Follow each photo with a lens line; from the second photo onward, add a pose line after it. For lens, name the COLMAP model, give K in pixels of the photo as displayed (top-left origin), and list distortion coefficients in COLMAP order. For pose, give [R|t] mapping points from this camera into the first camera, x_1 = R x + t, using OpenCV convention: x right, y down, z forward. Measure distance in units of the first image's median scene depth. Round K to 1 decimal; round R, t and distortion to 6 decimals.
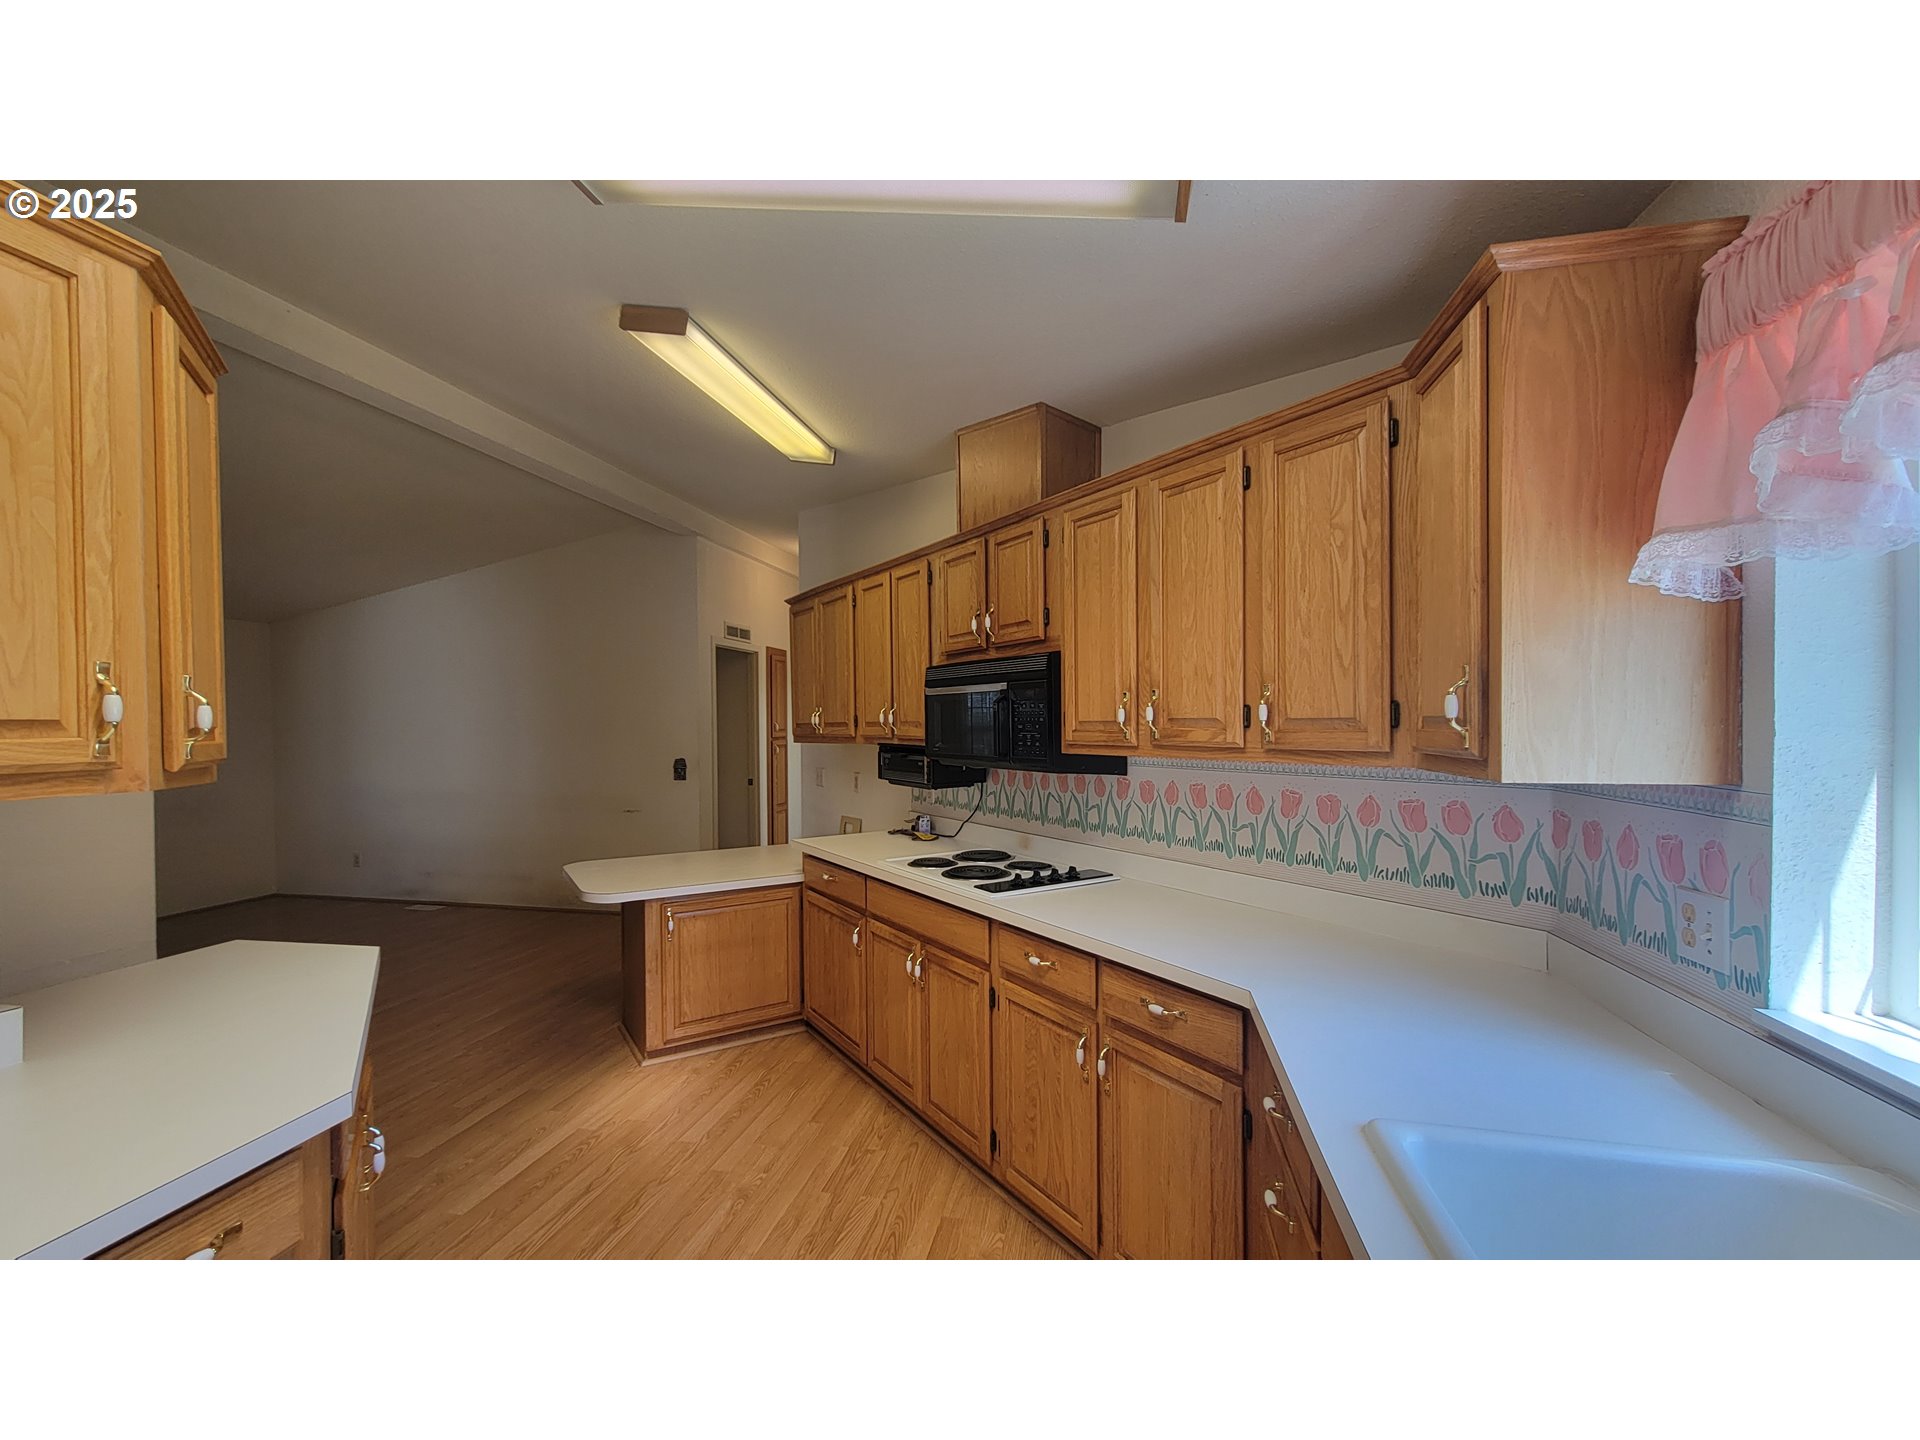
lens RADIAL K [[758.8, 0, 963.8], [0, 758.8, 728.2], [0, 0, 1]] dist [0.002903, 0.000040]
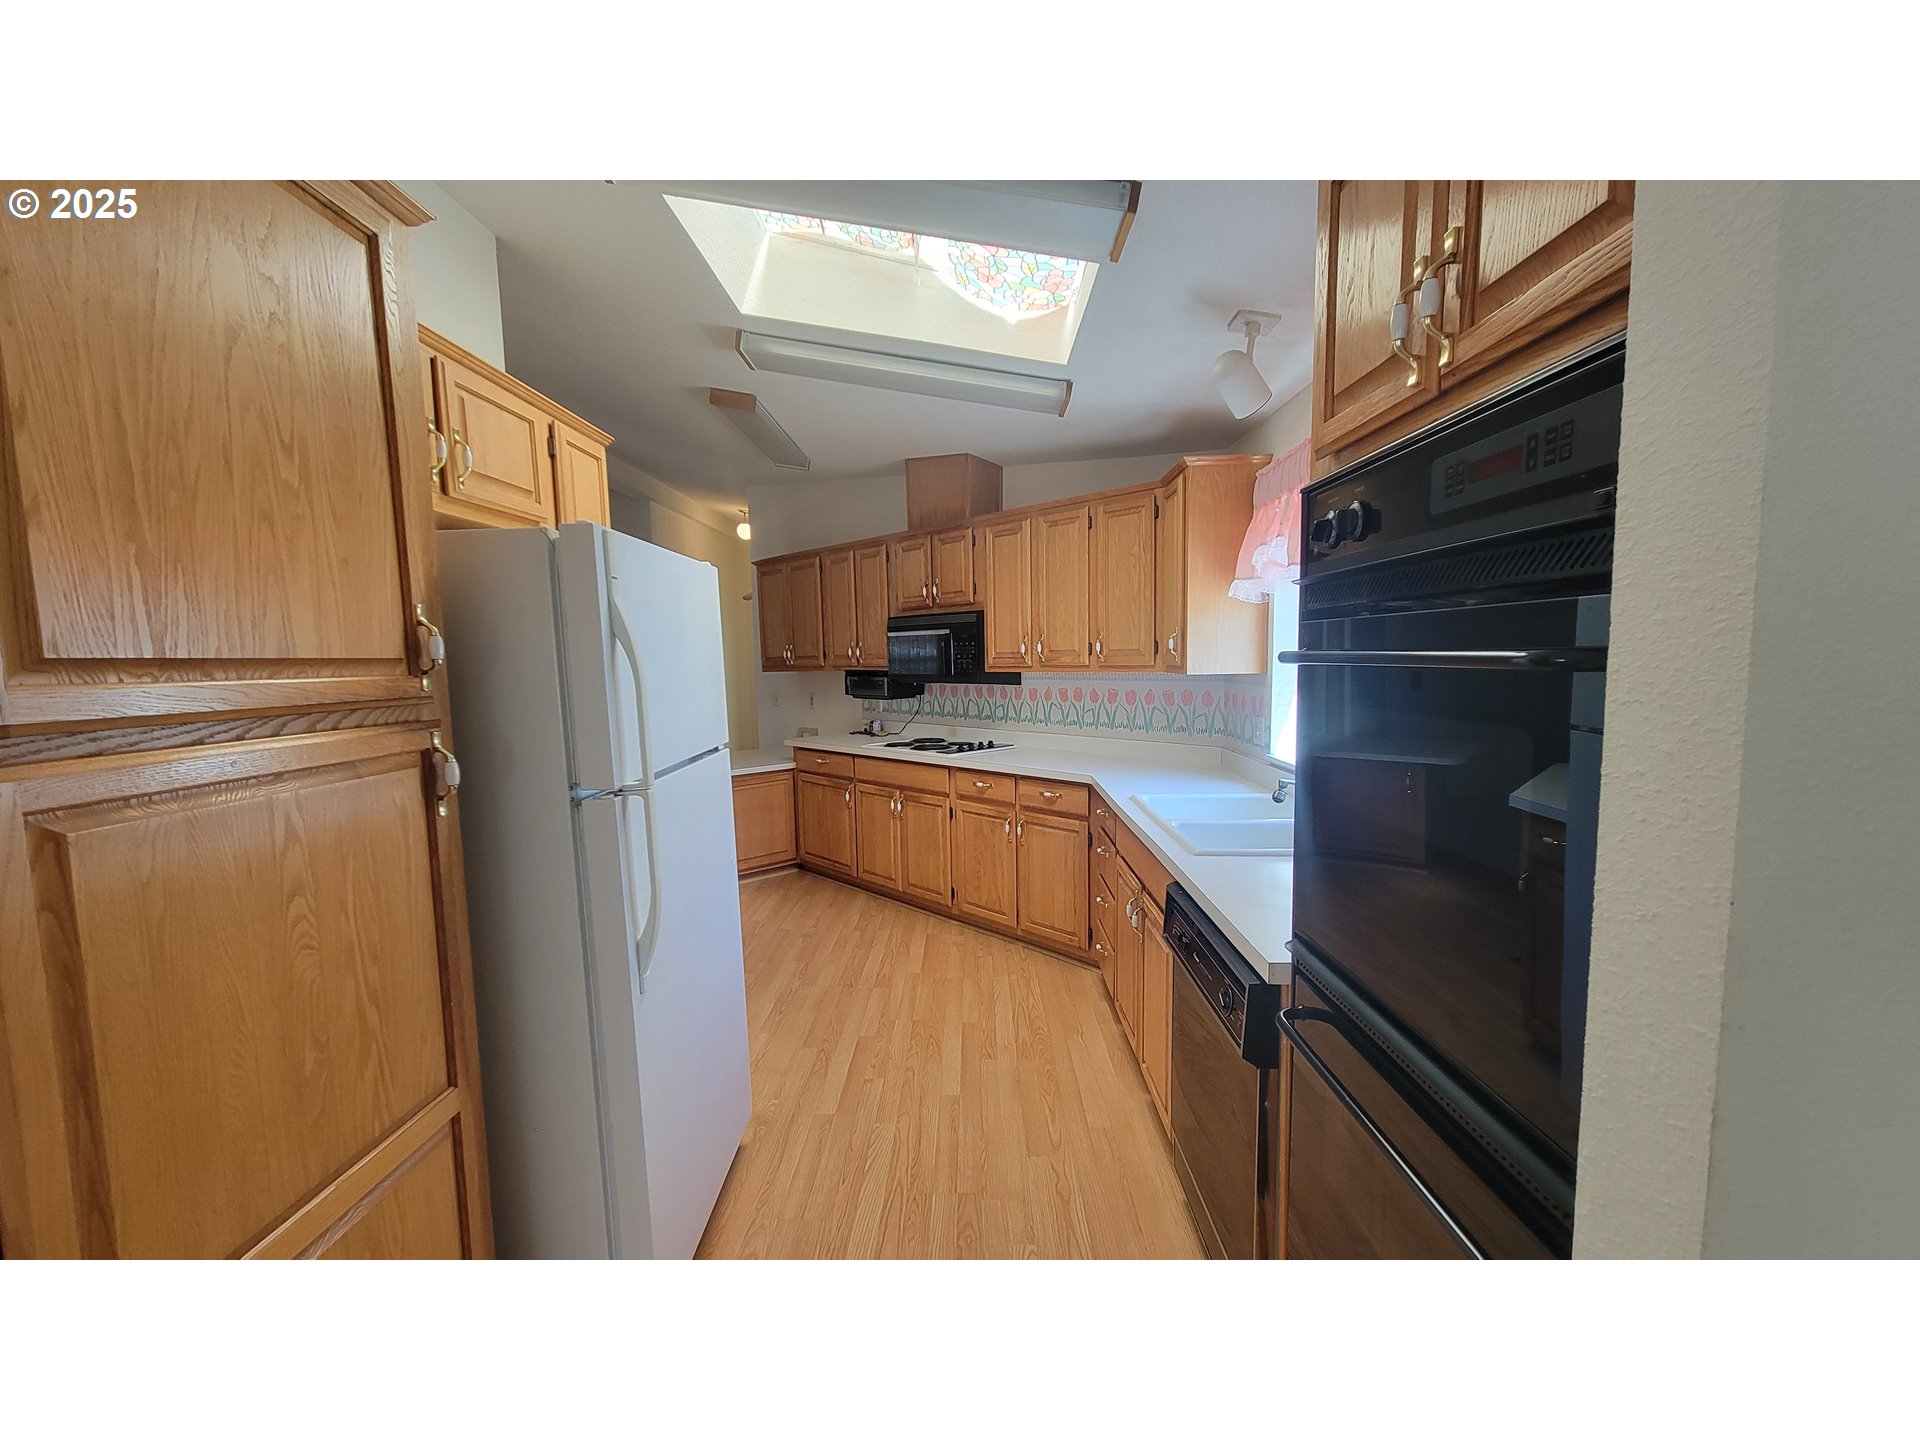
lens RADIAL K [[758.8, 0, 963.2], [0, 758.8, 726.4], [0, 0, 1]] dist [0.002903, 0.000040]
pose [[0.981502, -0.031008, 0.188926, -0.233406], [0.014602, 0.996047, 0.087617, 0.005029], [-0.190896, -0.083238, 0.978075, -0.625604]]
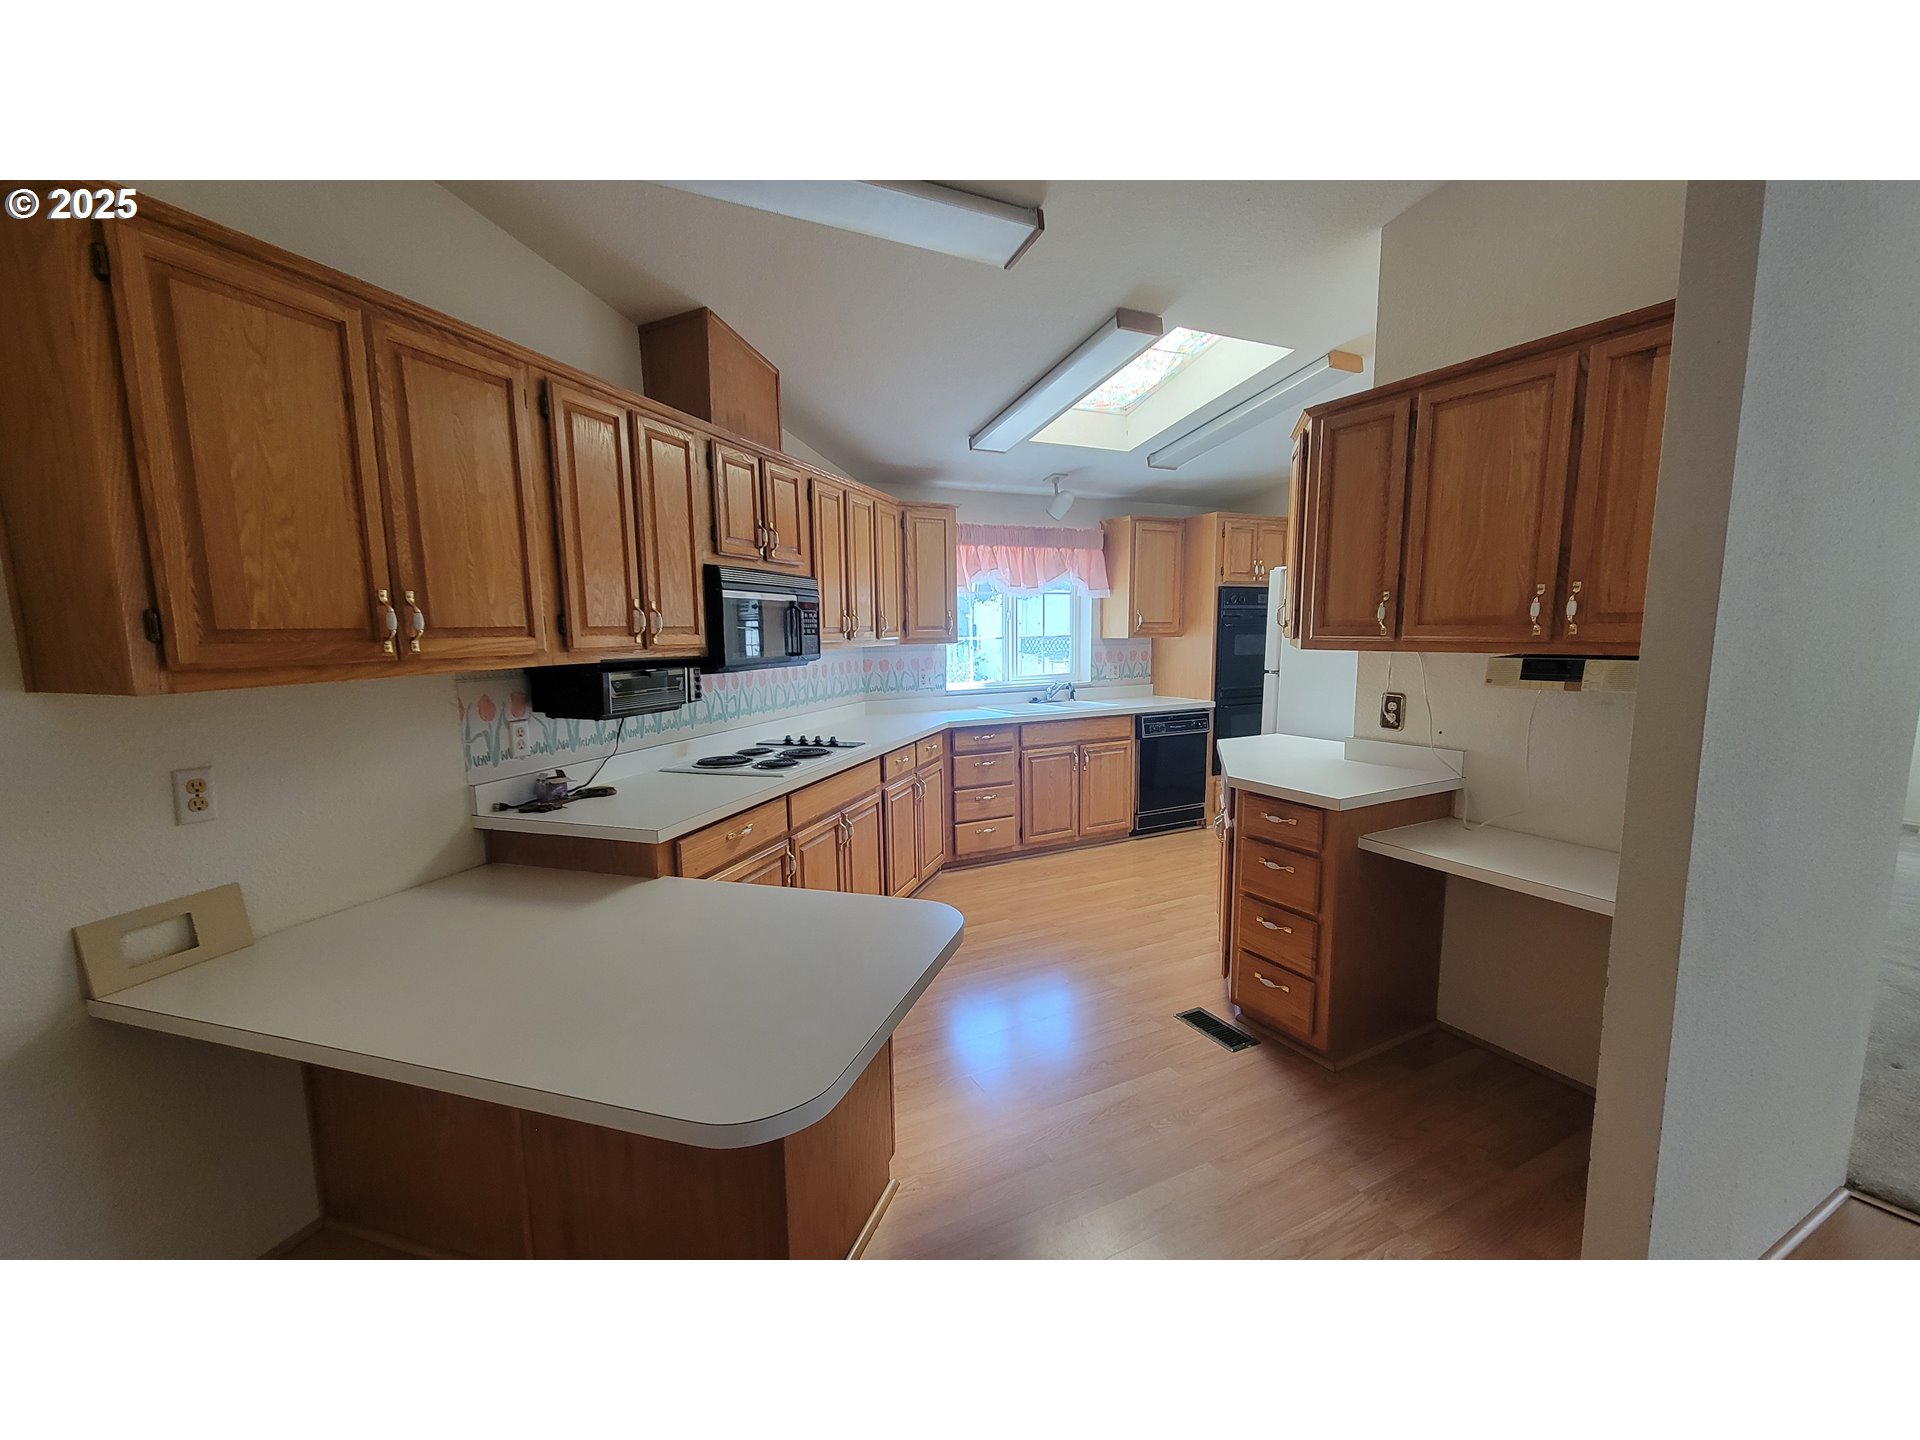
lens RADIAL K [[758.8, 0, 966.5], [0, 758.8, 723.9], [0, 0, 1]] dist [0.002903, 0.000040]
pose [[-0.642403, -0.092845, 0.760722, -1.113427], [0.003147, 0.992306, 0.123767, -0.005342], [-0.766361, 0.081902, -0.637168, 1.660616]]
